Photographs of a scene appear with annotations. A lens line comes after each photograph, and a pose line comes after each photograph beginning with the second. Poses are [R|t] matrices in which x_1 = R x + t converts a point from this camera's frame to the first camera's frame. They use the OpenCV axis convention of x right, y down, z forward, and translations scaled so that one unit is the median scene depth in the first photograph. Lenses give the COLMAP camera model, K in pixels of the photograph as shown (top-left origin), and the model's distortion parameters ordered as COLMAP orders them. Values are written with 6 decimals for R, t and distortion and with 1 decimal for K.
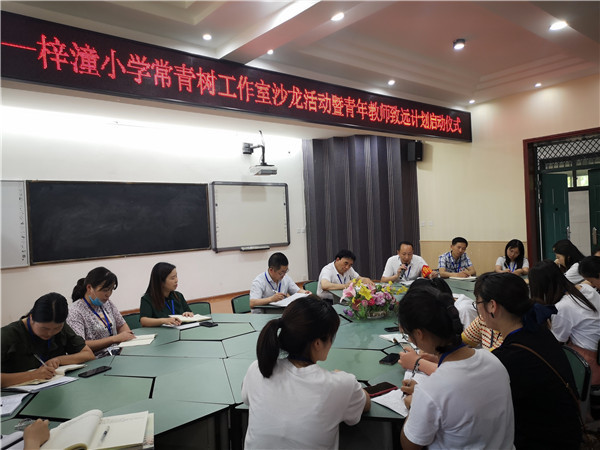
lens RADIAL K [[468.3, 0, 311.5], [0, 468.3, 220.8], [0, 0, 1]] dist [0.072425, -0.029464]
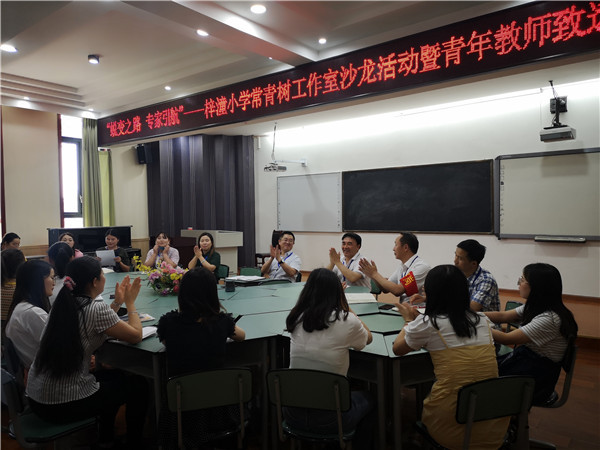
lens RADIAL K [[468.3, 0, 297.4], [0, 468.3, 211.3], [0, 0, 1]] dist [0.072425, -0.029464]
pose [[0.170207, 0.043474, -0.984449, 0.714219], [0.006135, 0.998960, 0.045176, -0.029772], [0.985389, -0.013729, 0.169763, 0.597175]]
